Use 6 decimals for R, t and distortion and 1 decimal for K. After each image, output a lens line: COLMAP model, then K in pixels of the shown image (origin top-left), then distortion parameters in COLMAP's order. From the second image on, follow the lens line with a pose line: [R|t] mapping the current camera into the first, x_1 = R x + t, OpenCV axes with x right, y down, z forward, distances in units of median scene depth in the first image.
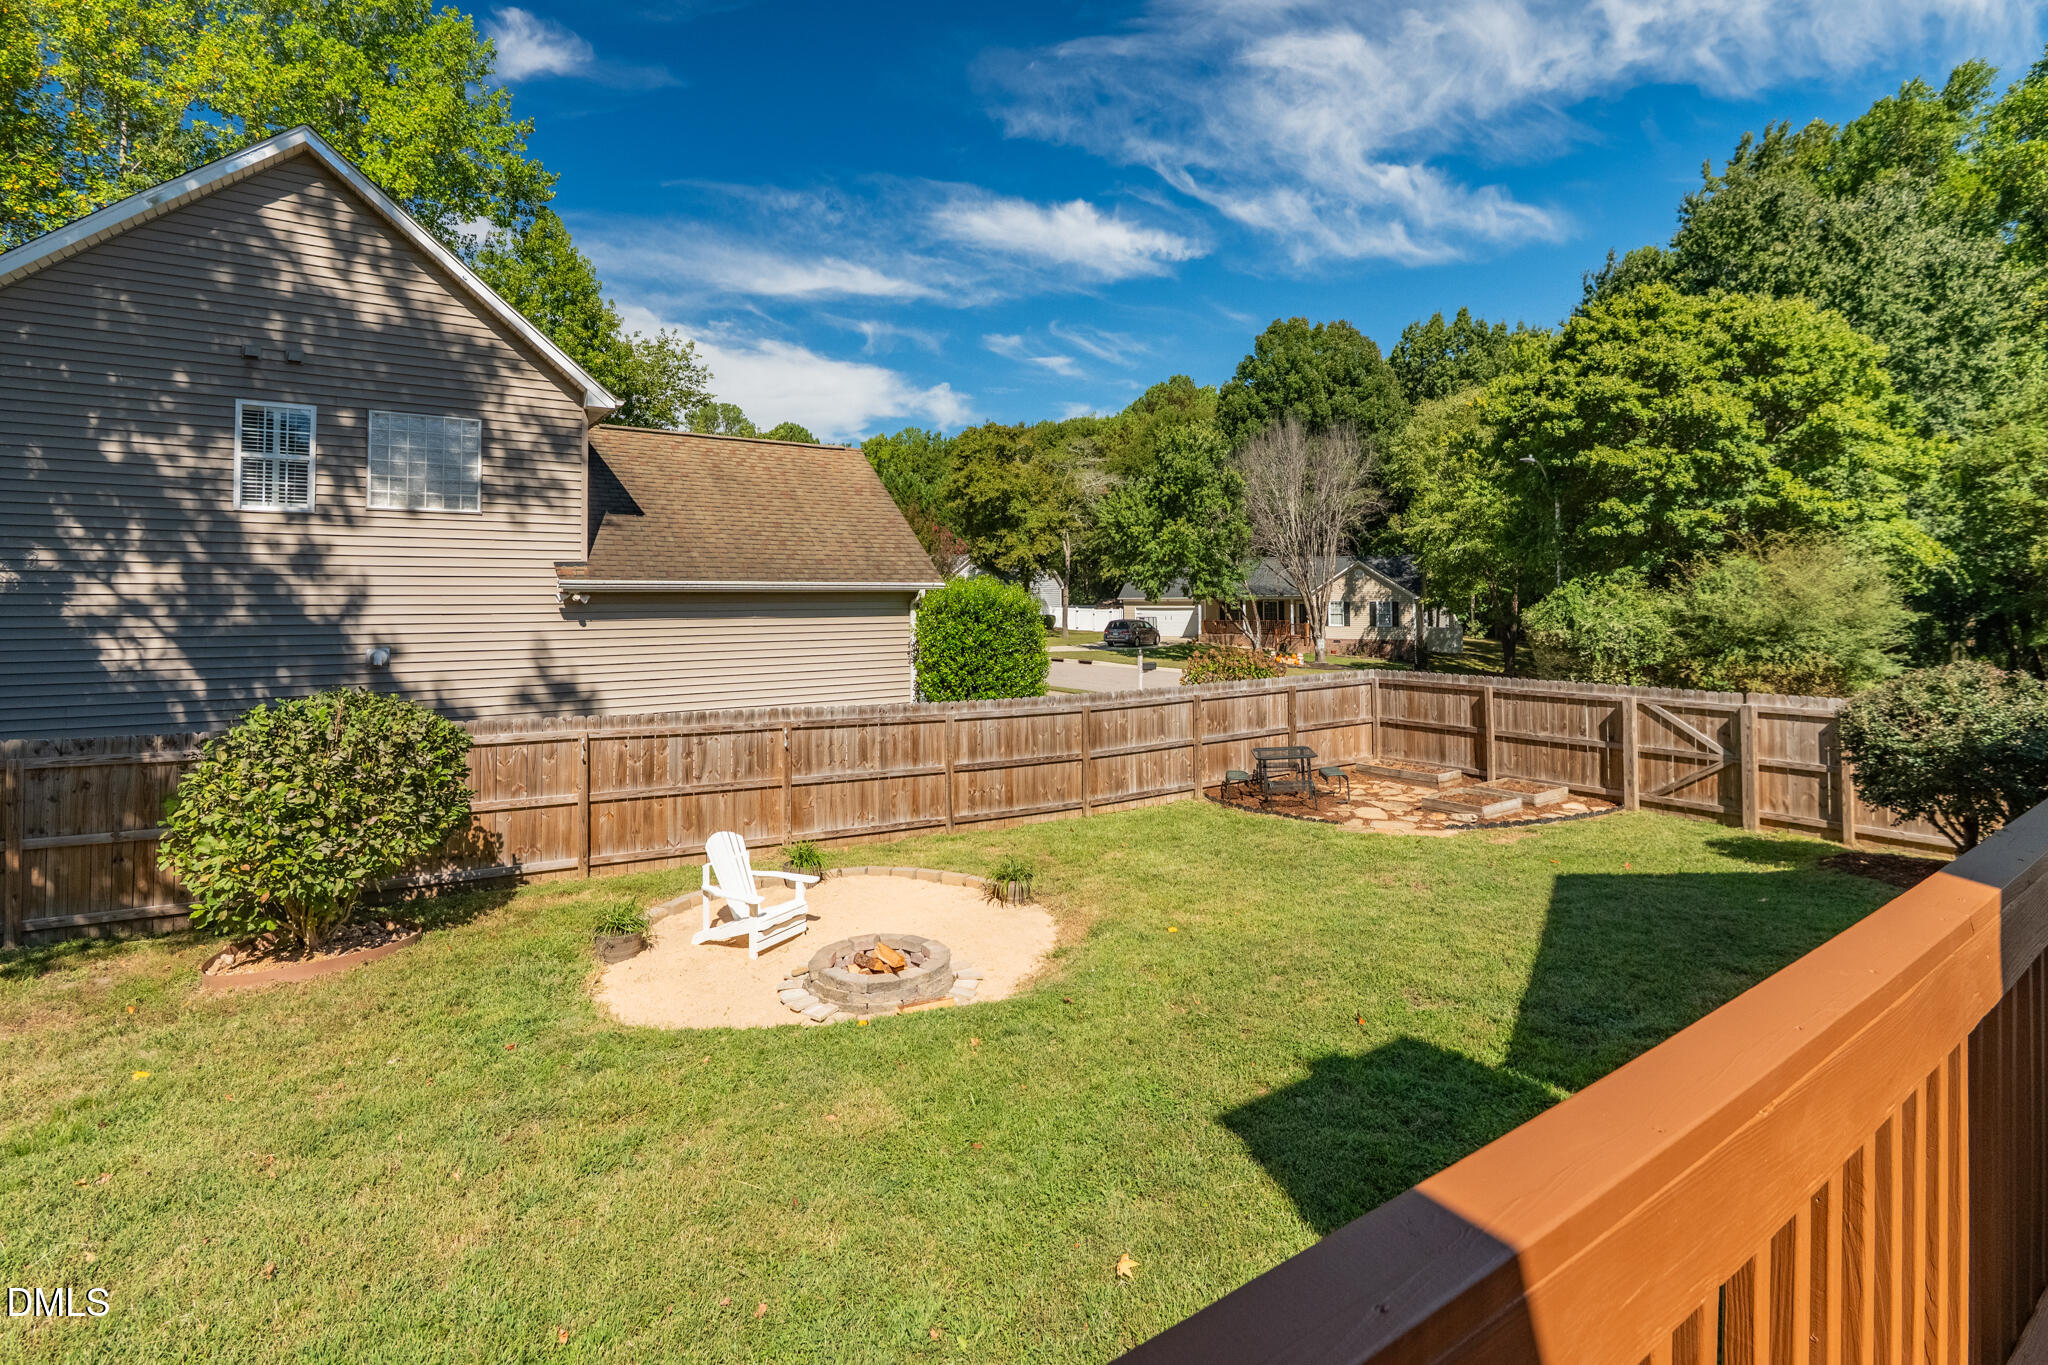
lens RADIAL K [[934.4, 0, 1010.9], [0, 934.4, 572.0], [0, 0, 1]] dist [-0.005502, -0.002150]
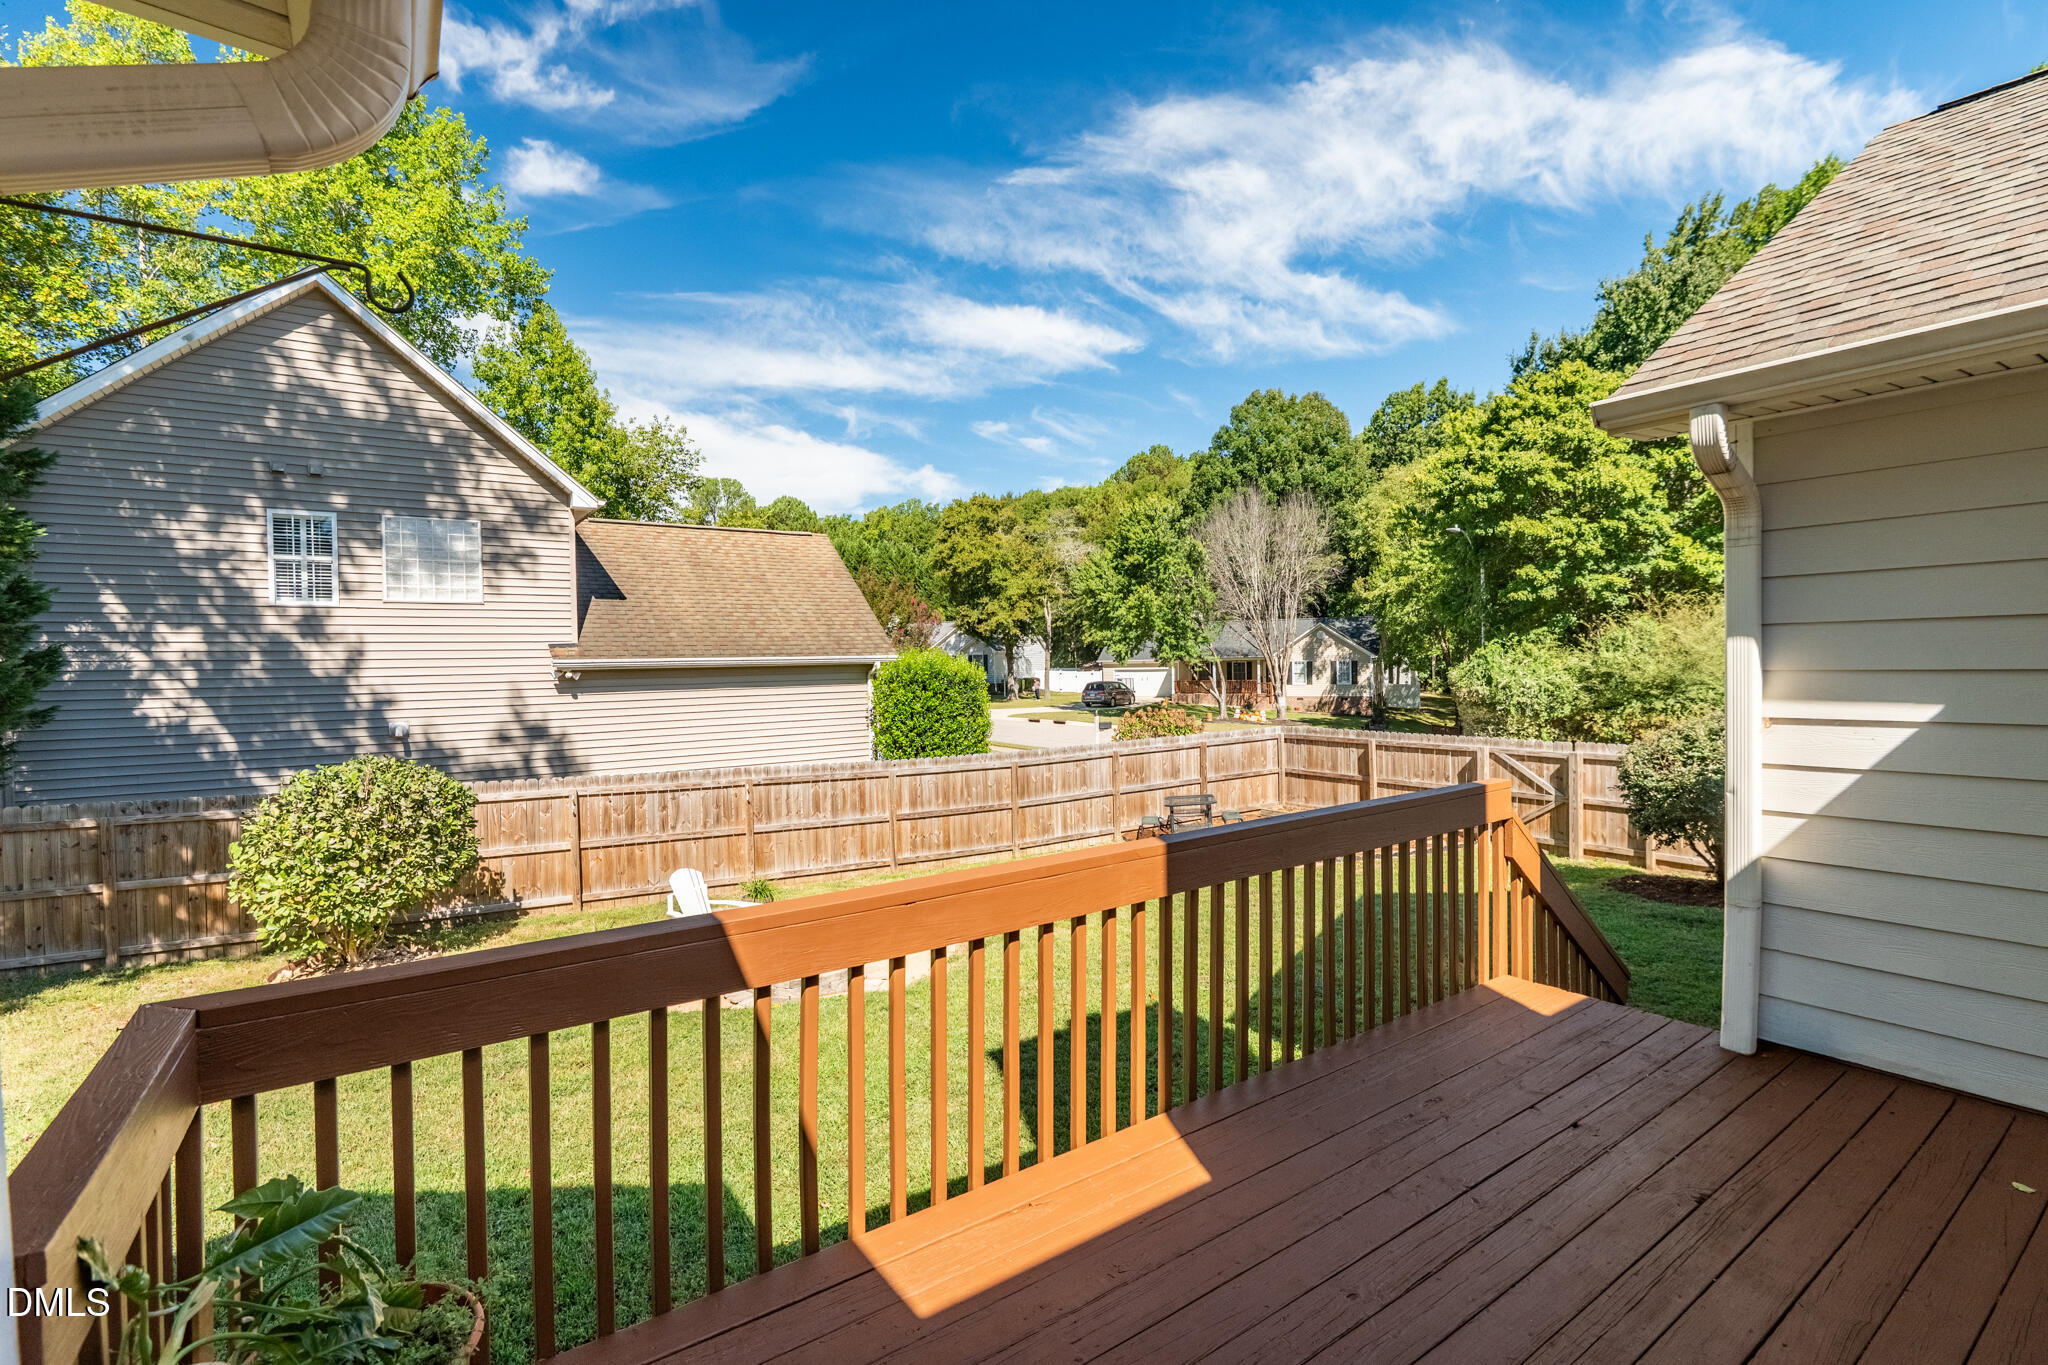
lens RADIAL K [[934.4, 0, 1026.4], [0, 934.4, 667.4], [0, 0, 1]] dist [-0.005502, -0.002150]
pose [[0.999861, -0.015758, -0.005459, 0.070466], [0.015954, 0.999150, 0.038018, -0.011159], [0.004855, -0.038100, 0.999262, -0.098115]]
